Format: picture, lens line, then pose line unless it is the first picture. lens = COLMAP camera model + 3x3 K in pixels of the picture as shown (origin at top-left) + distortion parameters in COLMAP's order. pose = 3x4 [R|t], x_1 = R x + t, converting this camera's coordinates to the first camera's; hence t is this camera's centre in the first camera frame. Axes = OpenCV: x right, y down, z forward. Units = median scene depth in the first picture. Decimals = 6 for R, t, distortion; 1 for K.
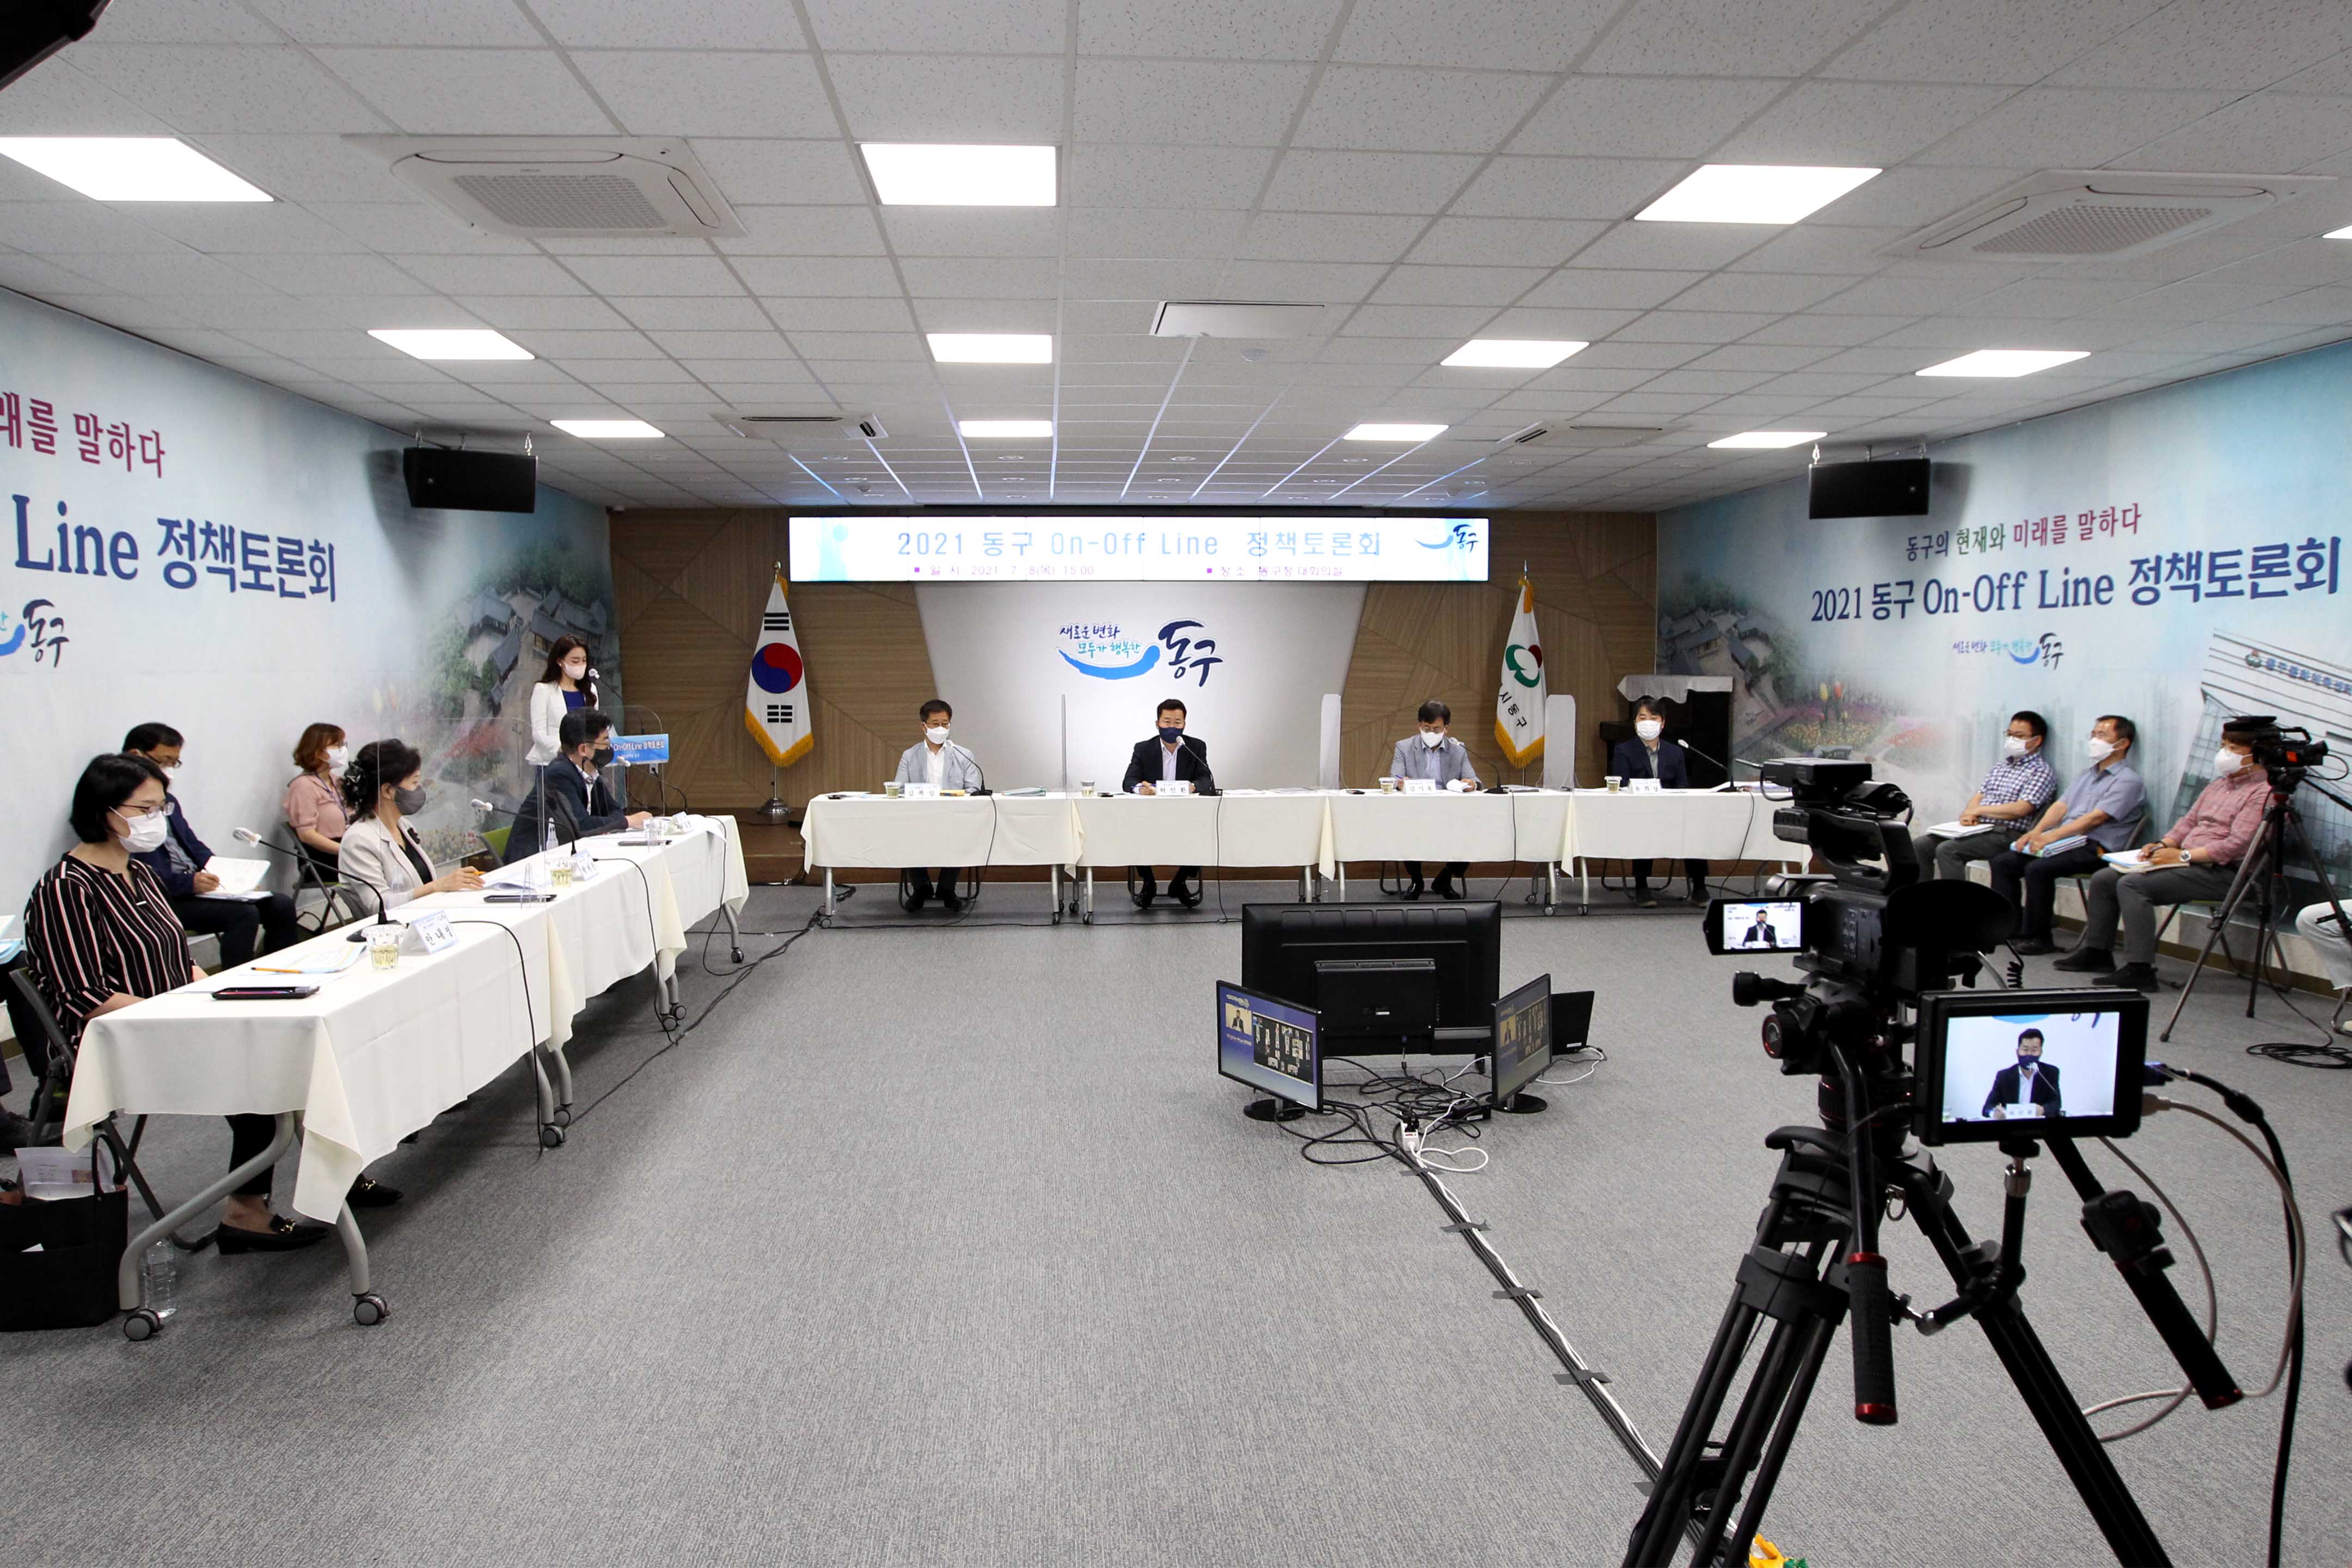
lens RADIAL K [[1517.8, 0, 1132.9], [0, 1517.8, 764.8], [0, 0, 1]] dist [-0.046445, 0.015914]
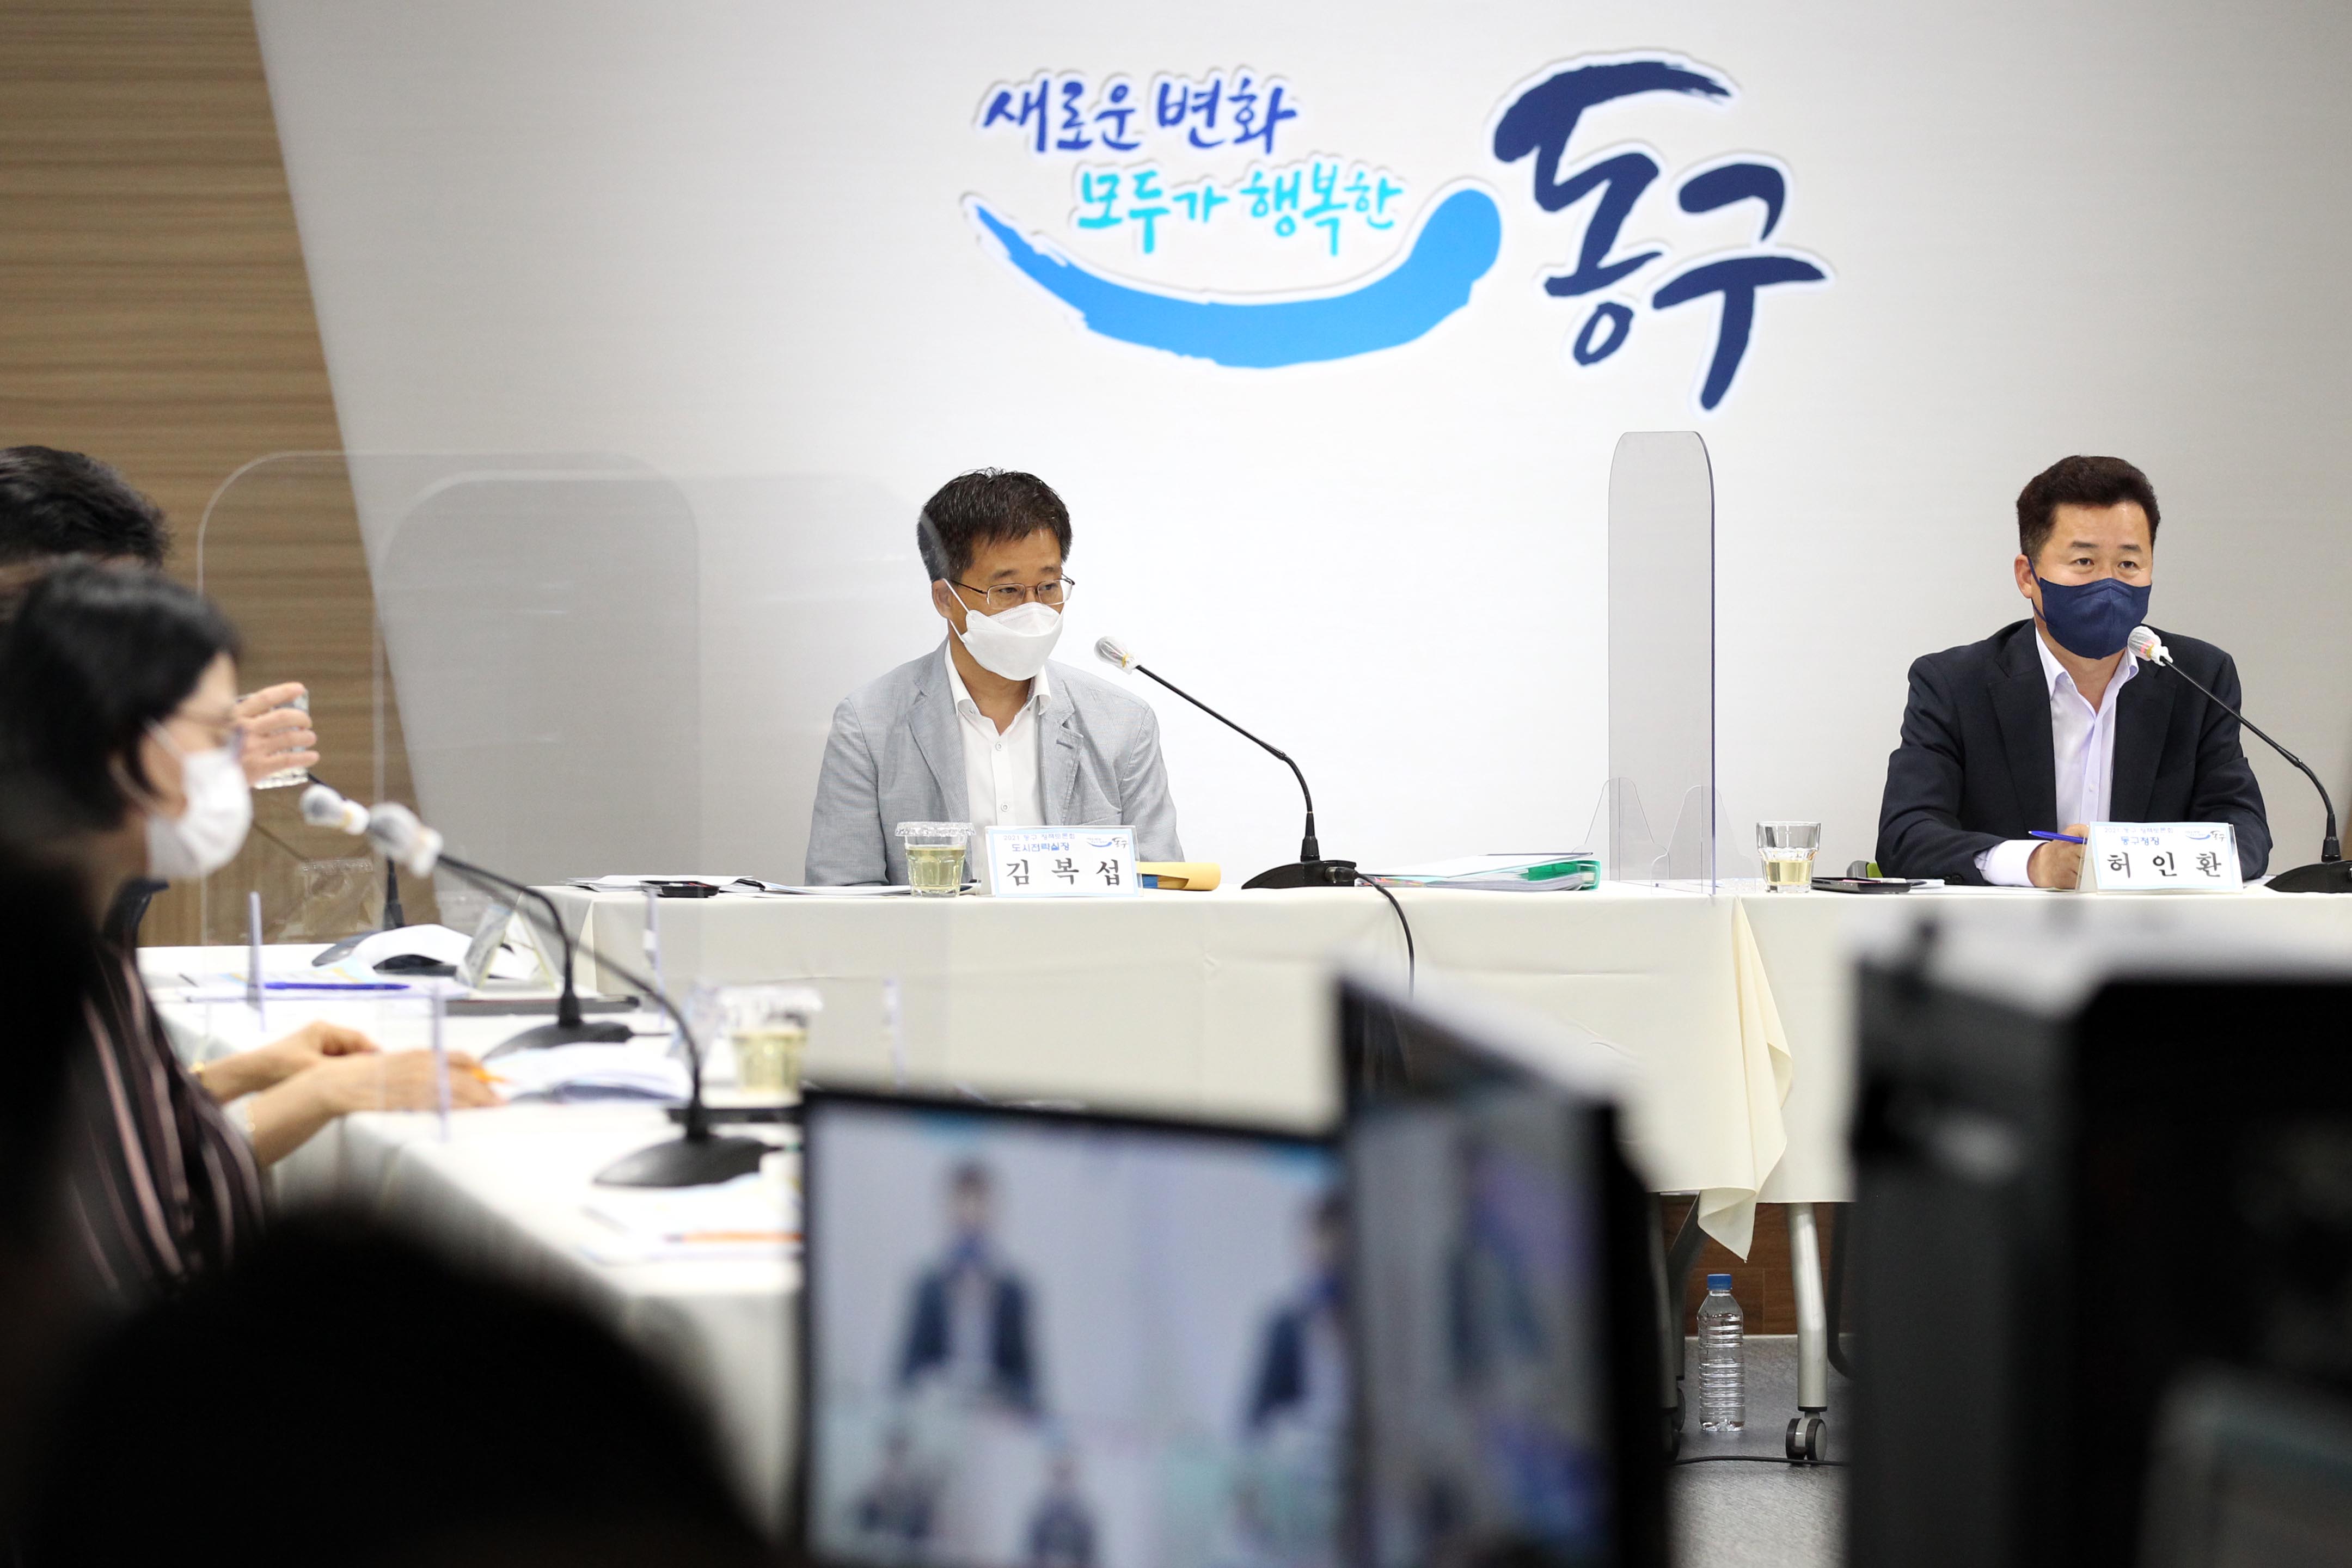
lens RADIAL K [[11002.2, 0, 1176.2], [0, 11002.2, 777.6], [0, 0, 1]] dist [0.141478, 0.000000]
pose [[0.990816, 0.003795, 0.135163, -0.366748], [-0.001004, 0.999785, -0.020712, 0.041176], [-0.135212, 0.020386, 0.990607, -0.628154]]
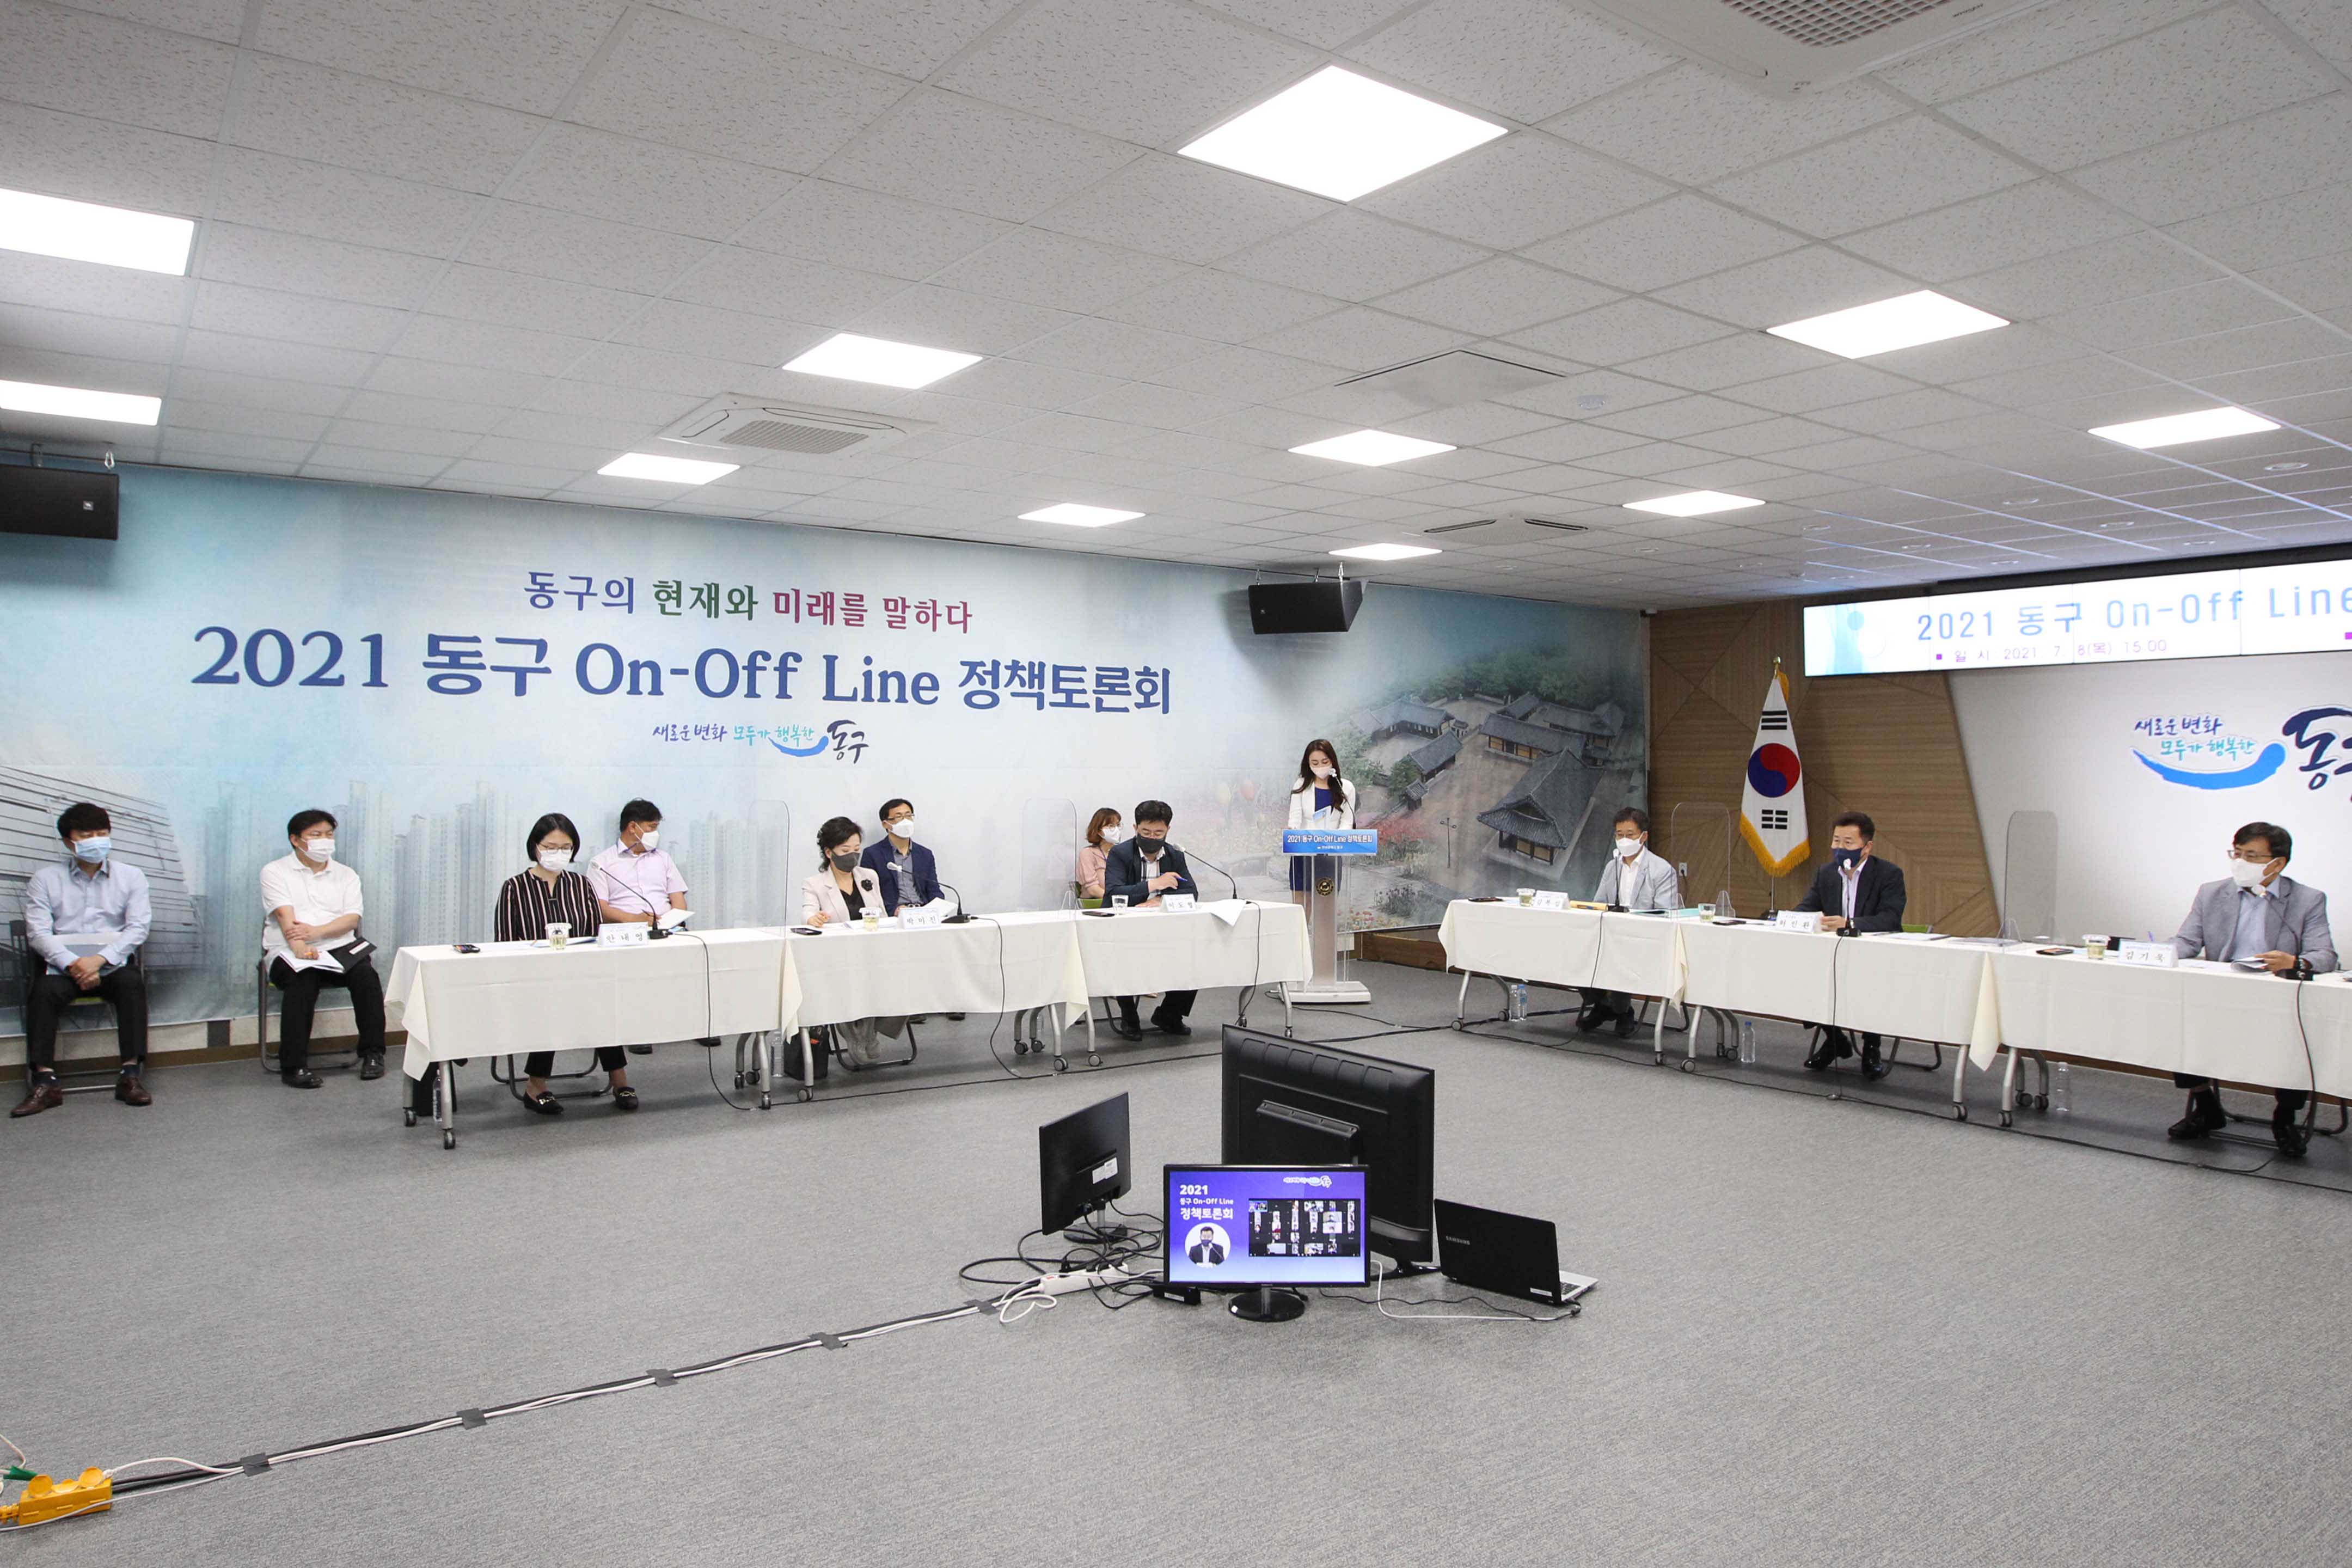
lens RADIAL K [[1521.3, 0, 1164.3], [0, 1521.3, 745.2], [0, 0, 1]] dist [-0.054260, 0.030064]
pose [[0.540229, -0.005837, -0.841498, 0.570668], [-0.060767, 0.997095, -0.045927, -0.022990], [0.839321, 0.075946, 0.538305, 0.308788]]
